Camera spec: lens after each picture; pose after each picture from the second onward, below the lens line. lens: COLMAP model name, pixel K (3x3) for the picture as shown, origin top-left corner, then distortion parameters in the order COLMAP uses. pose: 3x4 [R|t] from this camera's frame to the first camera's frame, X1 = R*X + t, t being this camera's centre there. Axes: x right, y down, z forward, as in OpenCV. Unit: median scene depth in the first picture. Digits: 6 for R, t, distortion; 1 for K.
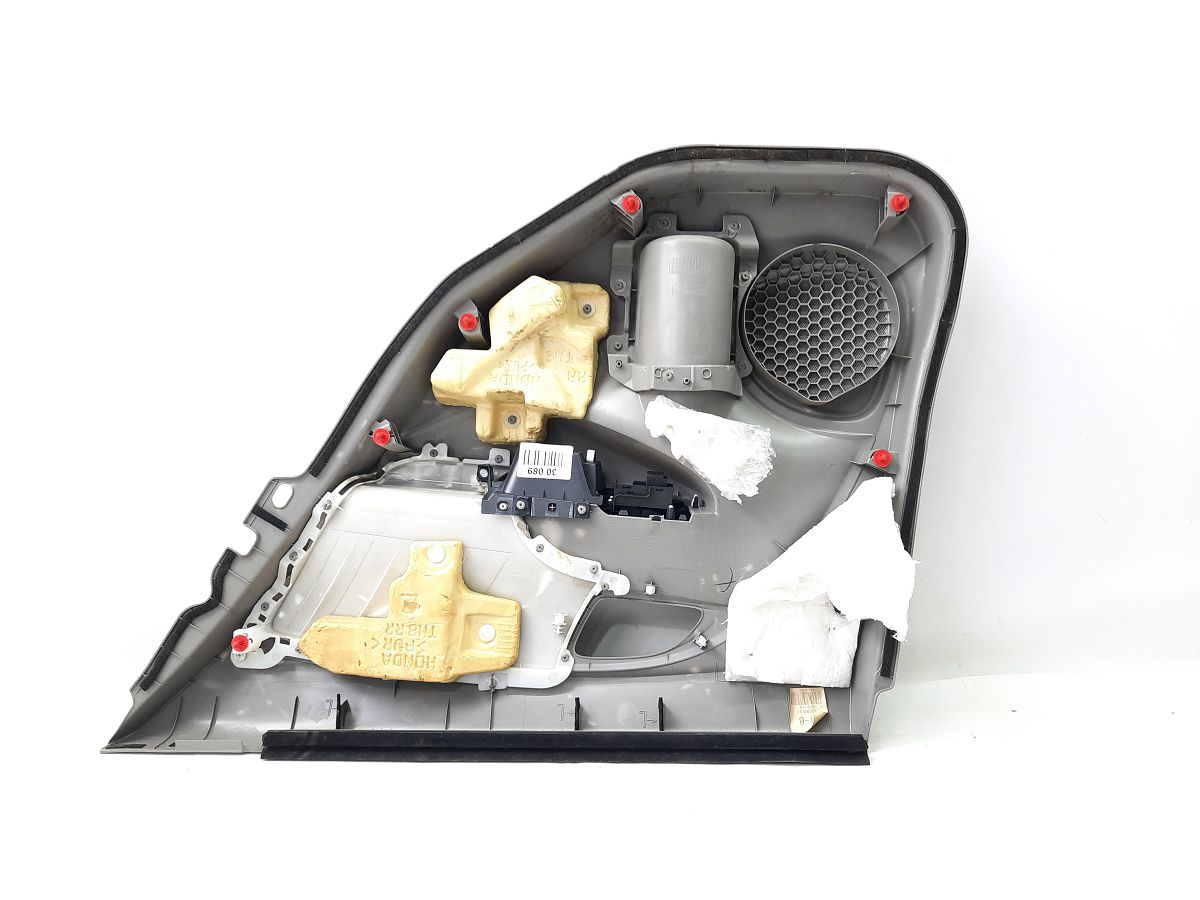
lens RADIAL K [[865.7, 0, 600.0], [0, 865.7, 450.0], [0, 0, 1]] dist [0.038098, 0.000575]
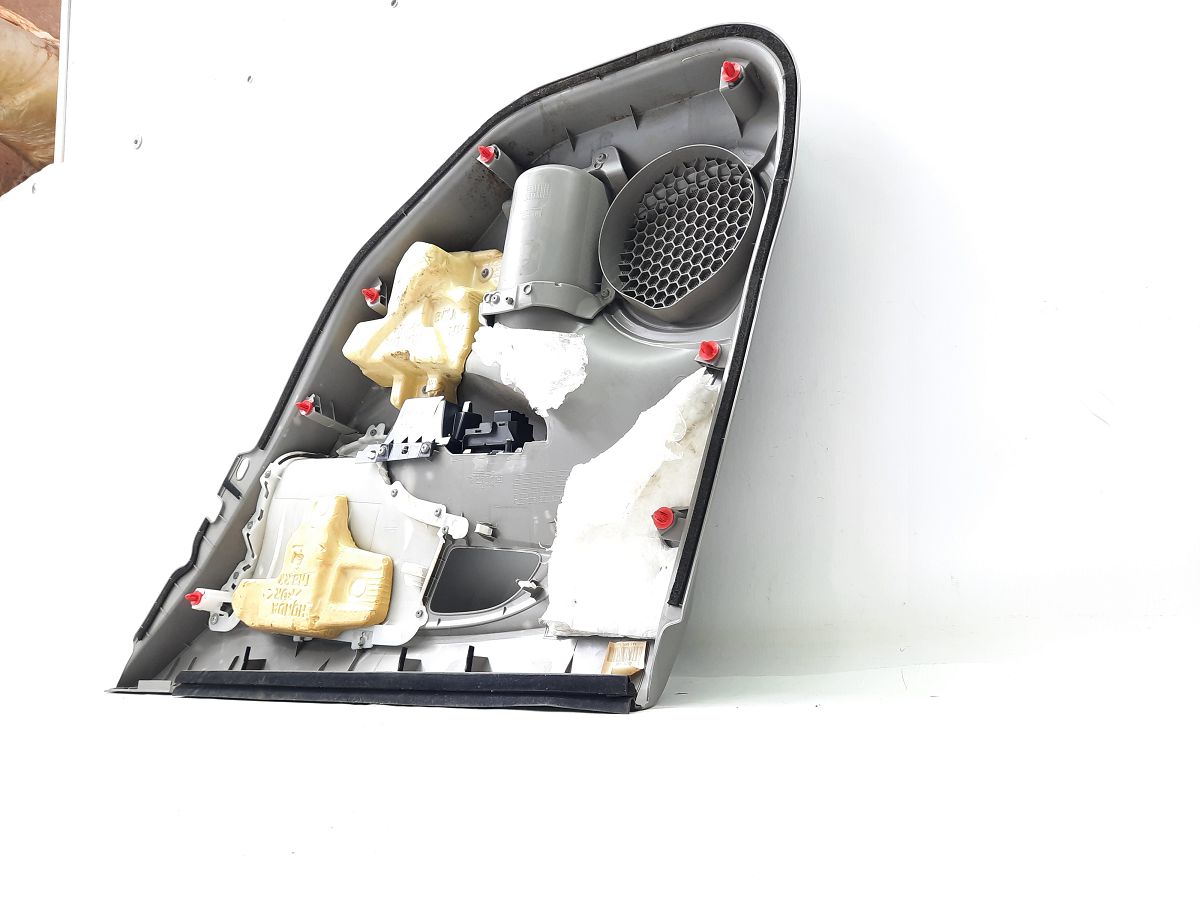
lens RADIAL K [[865.7, 0, 600.0], [0, 865.7, 450.0], [0, 0, 1]] dist [0.038098, 0.000575]
pose [[0.863295, -0.093216, -0.496016, 0.608002], [-0.033508, 0.970041, -0.240619, 0.287983], [0.503585, 0.224346, 0.834309, 0.281636]]
